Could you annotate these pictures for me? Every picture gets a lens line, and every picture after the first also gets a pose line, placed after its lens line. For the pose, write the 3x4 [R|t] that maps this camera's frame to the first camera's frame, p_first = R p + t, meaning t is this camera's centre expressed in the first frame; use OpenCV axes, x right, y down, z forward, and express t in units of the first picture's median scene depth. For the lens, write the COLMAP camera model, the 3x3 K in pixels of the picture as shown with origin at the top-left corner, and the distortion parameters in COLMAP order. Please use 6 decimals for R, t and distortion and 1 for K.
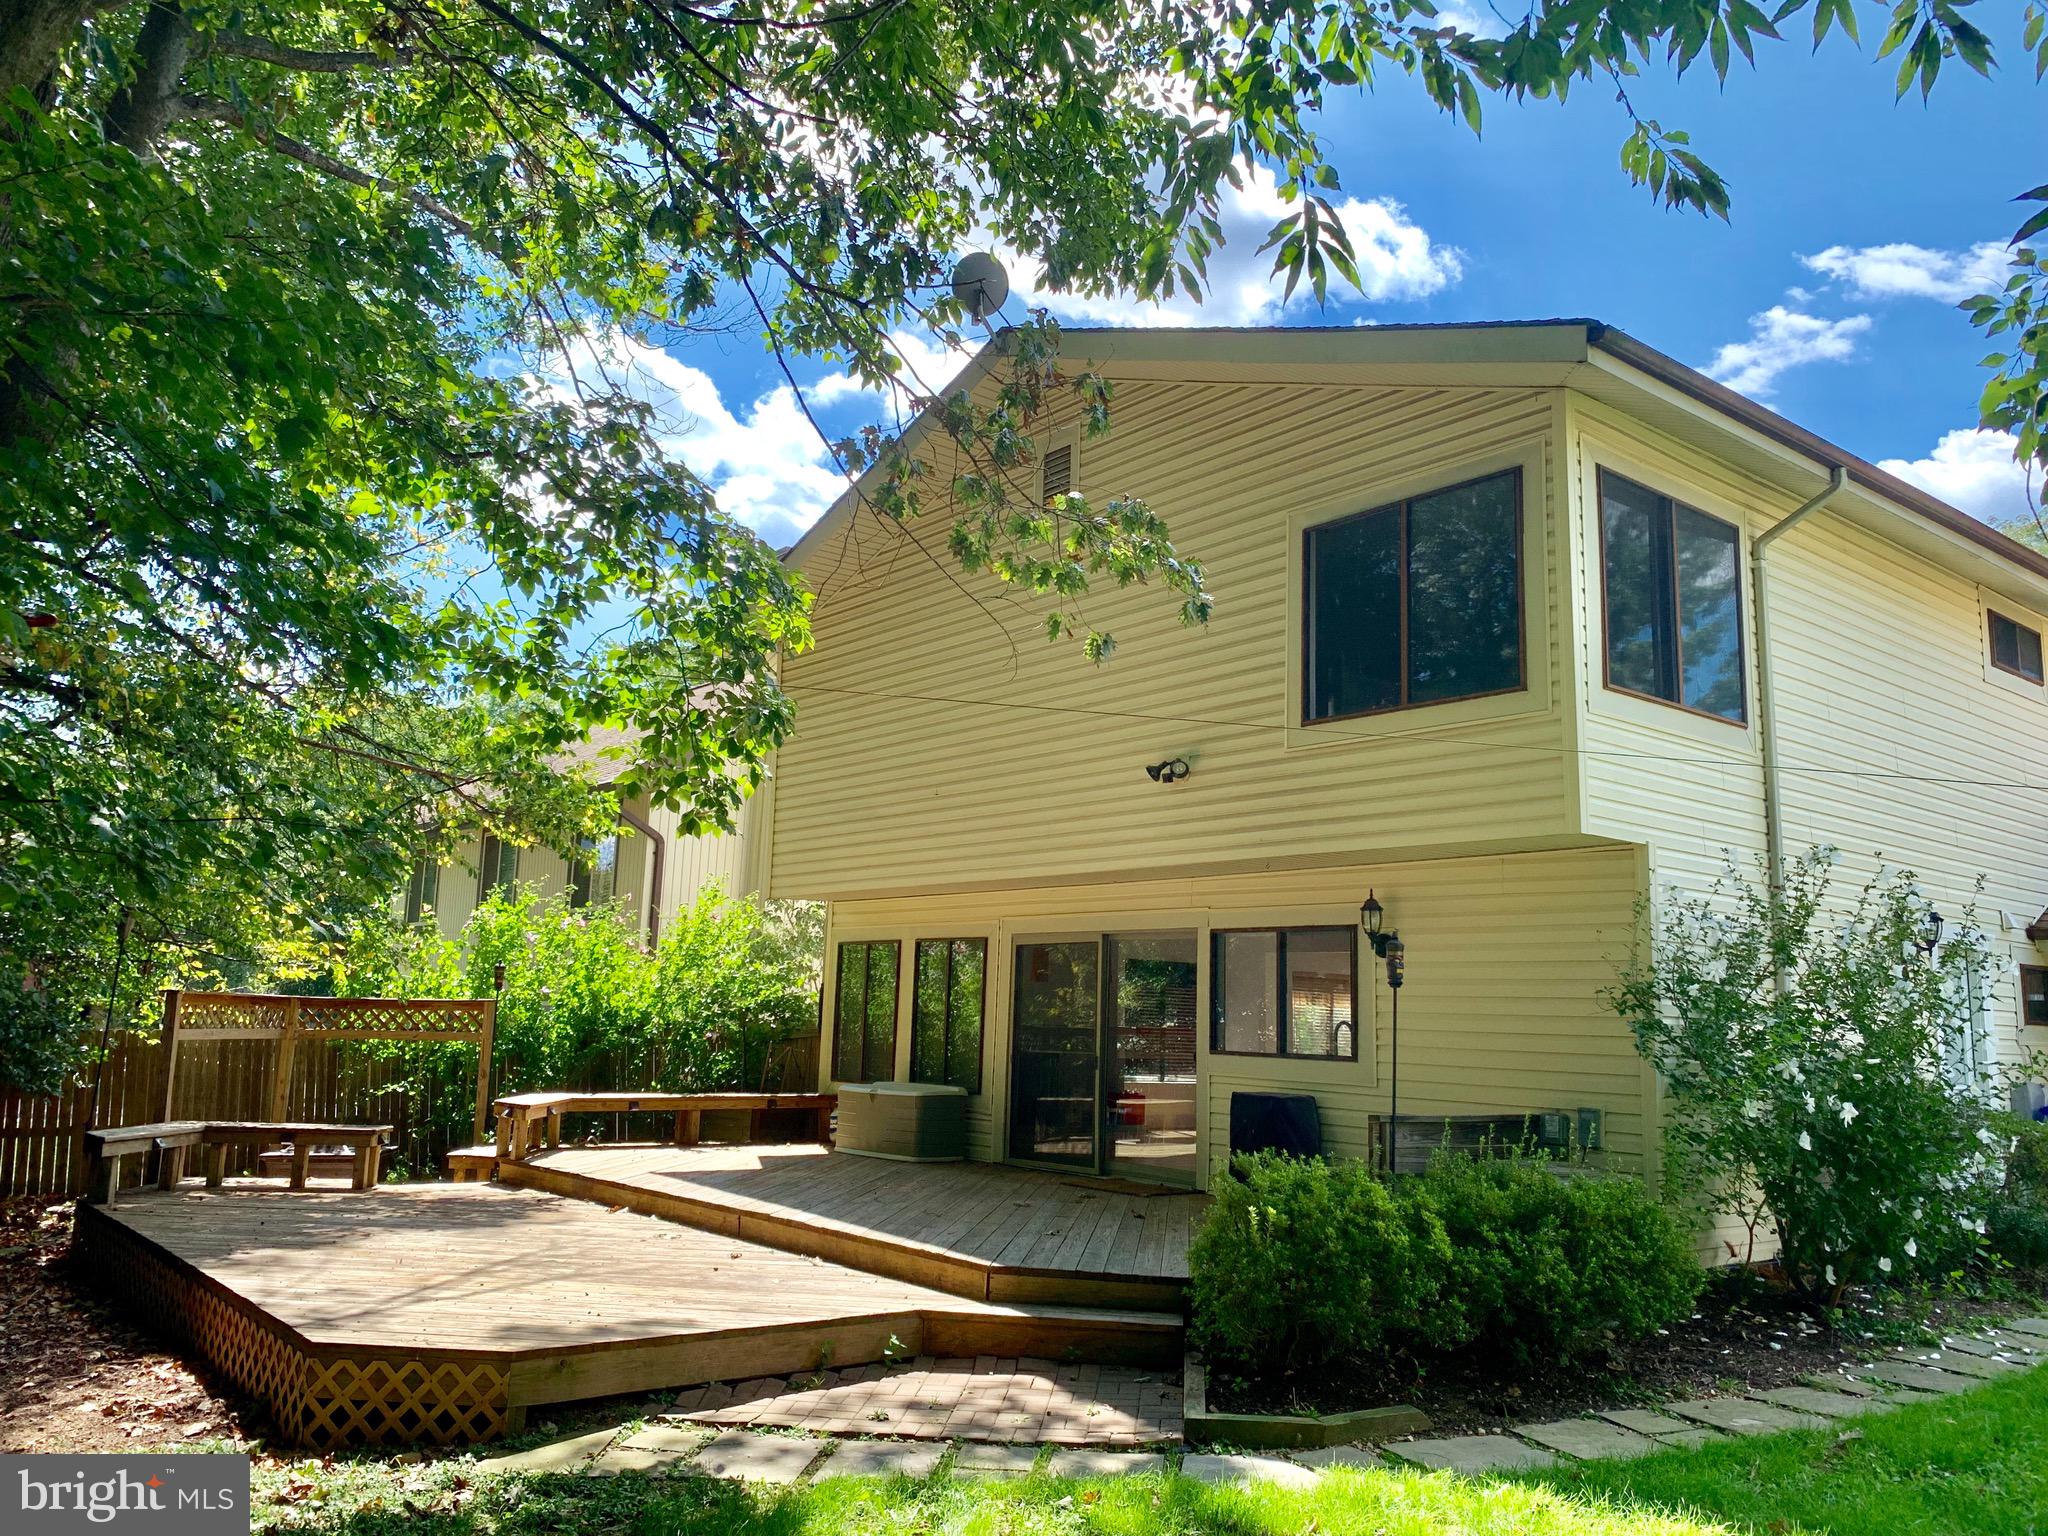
lens RADIAL K [[1585.5, 0, 1024.0], [0, 1585.5, 768.0], [0, 0, 1]] dist [0.035315, -0.005262]
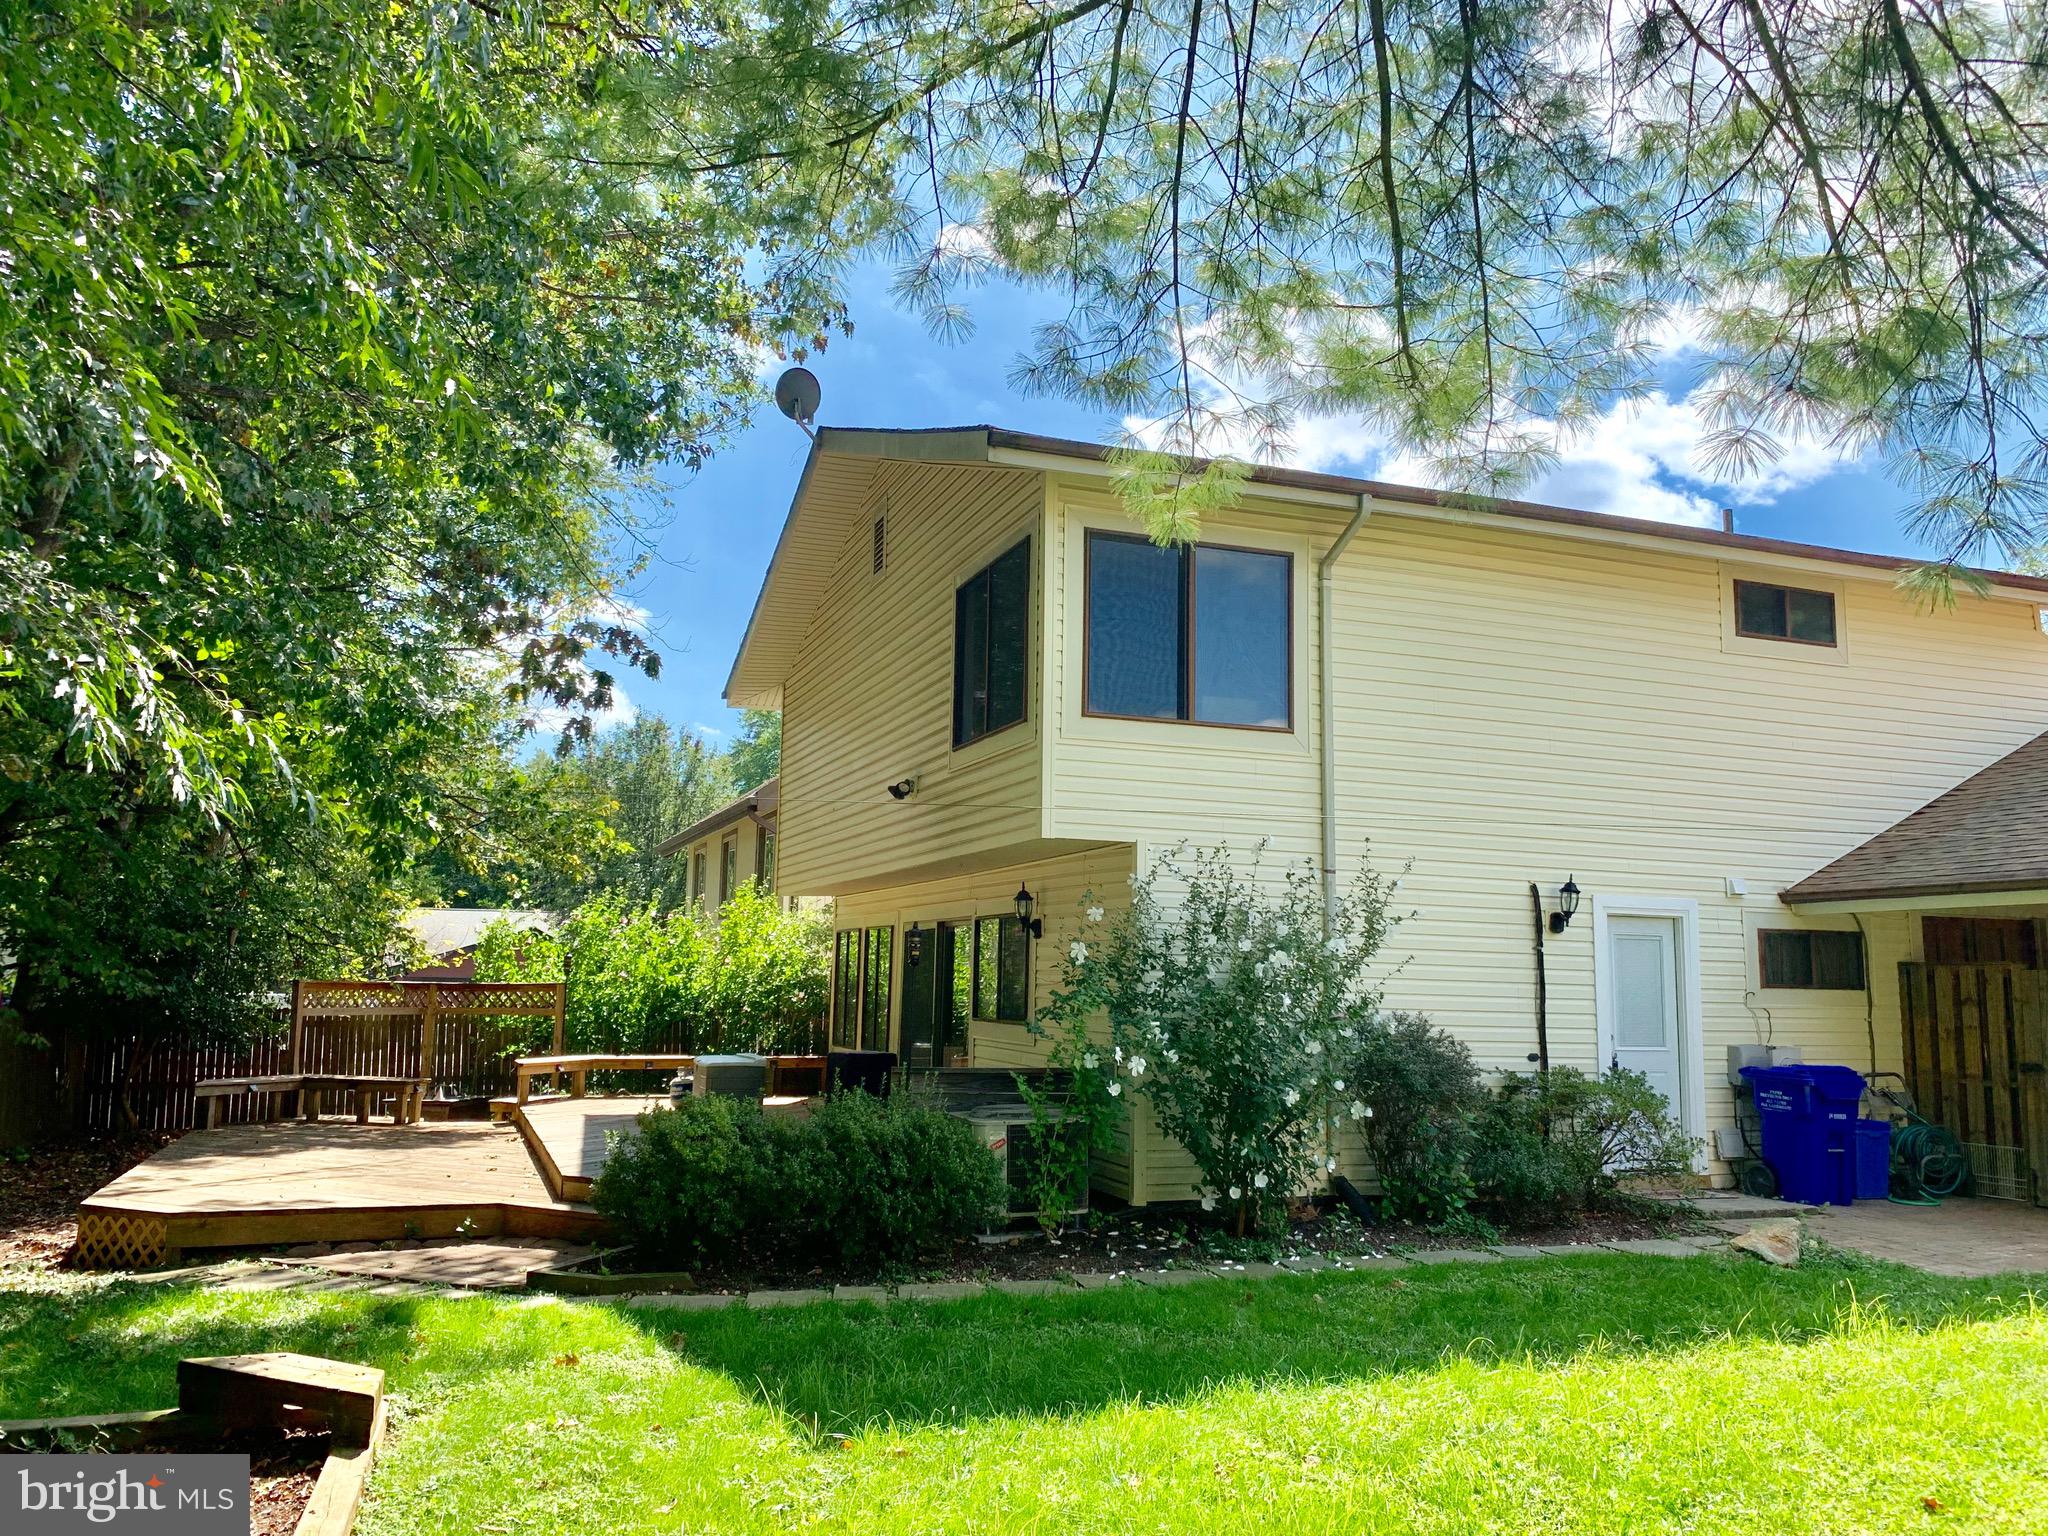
lens RADIAL K [[1585.5, 0, 1024.0], [0, 1585.5, 768.0], [0, 0, 1]] dist [0.035315, -0.005262]
pose [[0.948703, -0.057006, -0.310986, 0.614801], [0.062304, 0.998032, 0.007121, -0.019271], [0.309968, -0.026131, 0.950388, -0.143119]]
